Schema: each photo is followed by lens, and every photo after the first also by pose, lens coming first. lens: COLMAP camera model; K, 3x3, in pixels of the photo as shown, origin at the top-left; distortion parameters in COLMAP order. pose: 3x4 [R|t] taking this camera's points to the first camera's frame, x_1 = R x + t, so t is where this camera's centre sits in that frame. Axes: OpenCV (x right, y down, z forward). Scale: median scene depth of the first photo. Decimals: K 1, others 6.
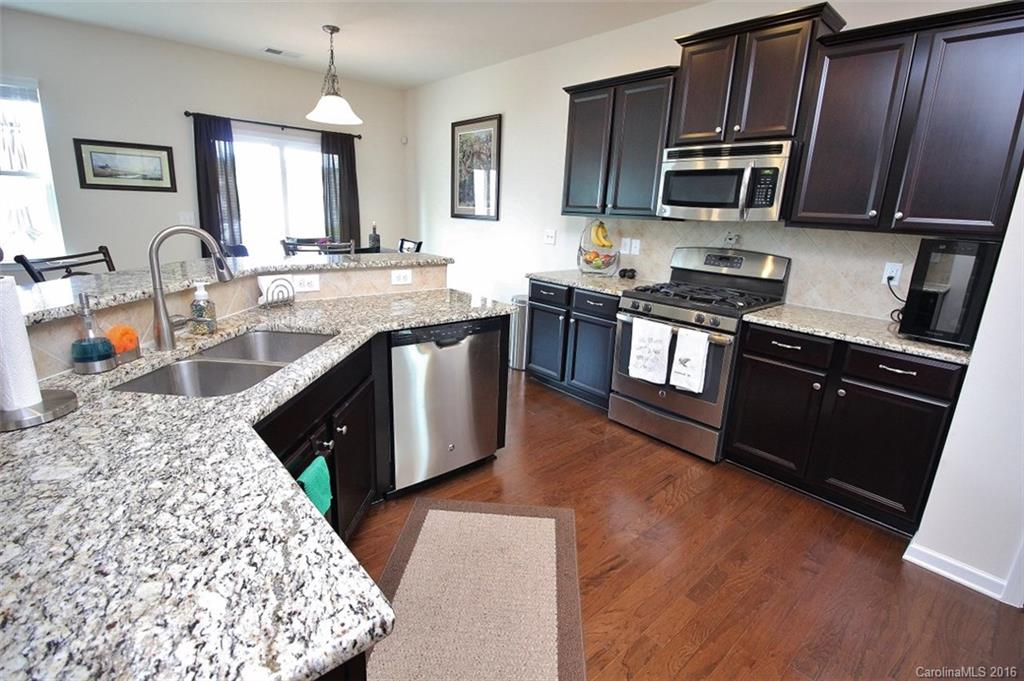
lens RADIAL K [[476.8, 0, 511.2], [0, 476.8, 331.9], [0, 0, 1]] dist [-0.003126, -0.012285]
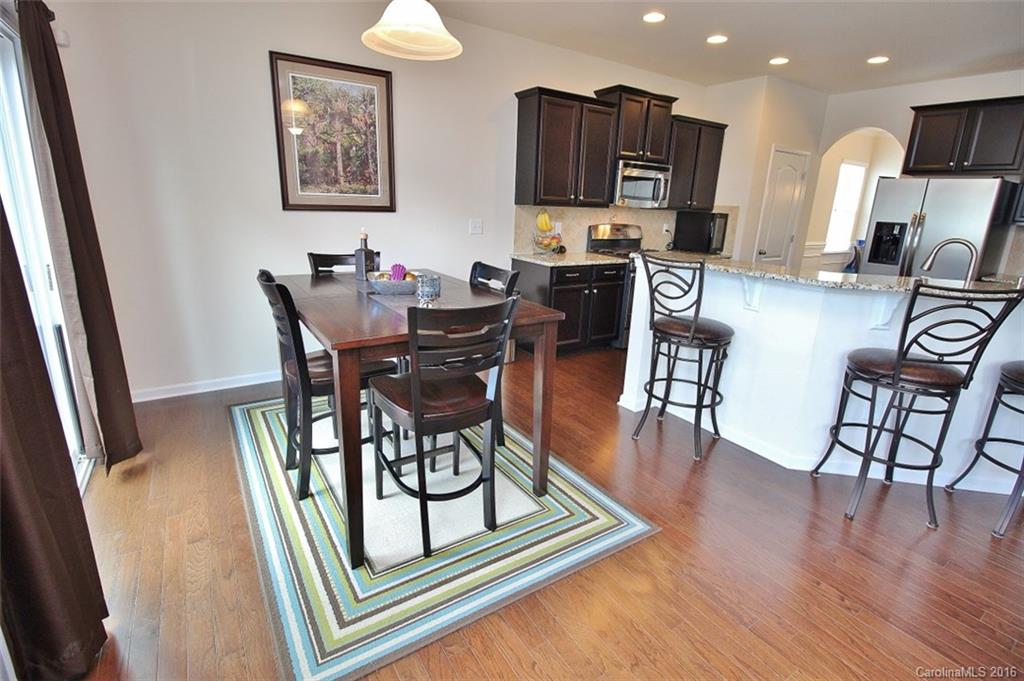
lens RADIAL K [[476.8, 0, 511.2], [0, 476.8, 331.9], [0, 0, 1]] dist [-0.003126, -0.012285]
pose [[0.143097, -0.296102, 0.944376, -1.313247], [0.216055, 0.940528, 0.262158, -0.349583], [-0.965838, 0.166523, 0.198562, 1.143673]]
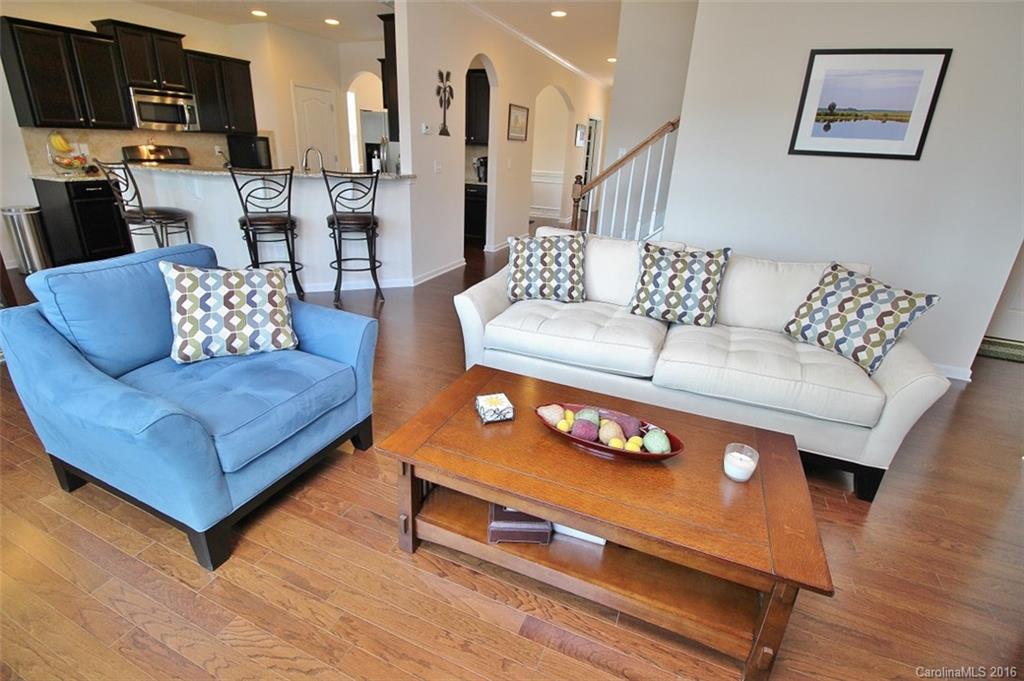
lens RADIAL K [[476.8, 0, 511.2], [0, 476.8, 331.9], [0, 0, 1]] dist [-0.003126, -0.012285]
pose [[-0.430007, -0.382999, 0.817561, -2.037176], [0.158509, 0.859465, 0.486000, -0.237071], [-0.888802, 0.338574, -0.308867, 0.611315]]
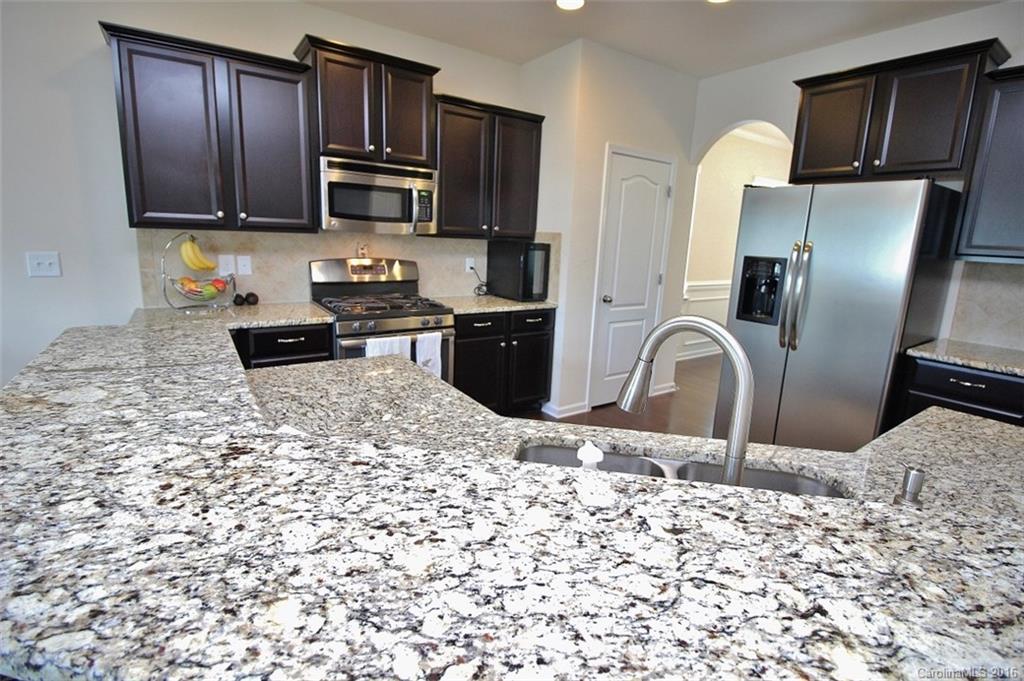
lens RADIAL K [[476.8, 0, 511.2], [0, 476.8, 331.9], [0, 0, 1]] dist [-0.003126, -0.012285]
pose [[0.118149, -0.234661, 0.964870, -0.609080], [0.211136, 0.955394, 0.206503, -0.177443], [-0.970290, 0.179320, 0.162424, 0.567193]]
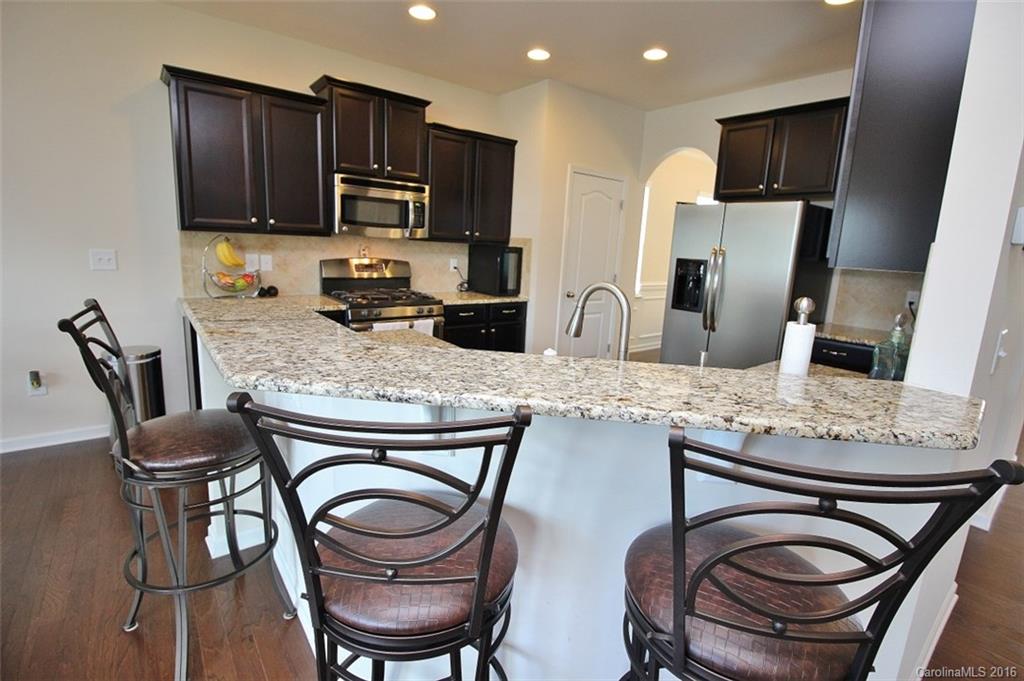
lens RADIAL K [[476.8, 0, 511.2], [0, 476.8, 331.9], [0, 0, 1]] dist [-0.003126, -0.012285]
pose [[0.054717, -0.224659, 0.972900, -0.839648], [0.200292, 0.957025, 0.209728, -0.184979], [-0.978207, 0.183389, 0.097363, 0.566900]]
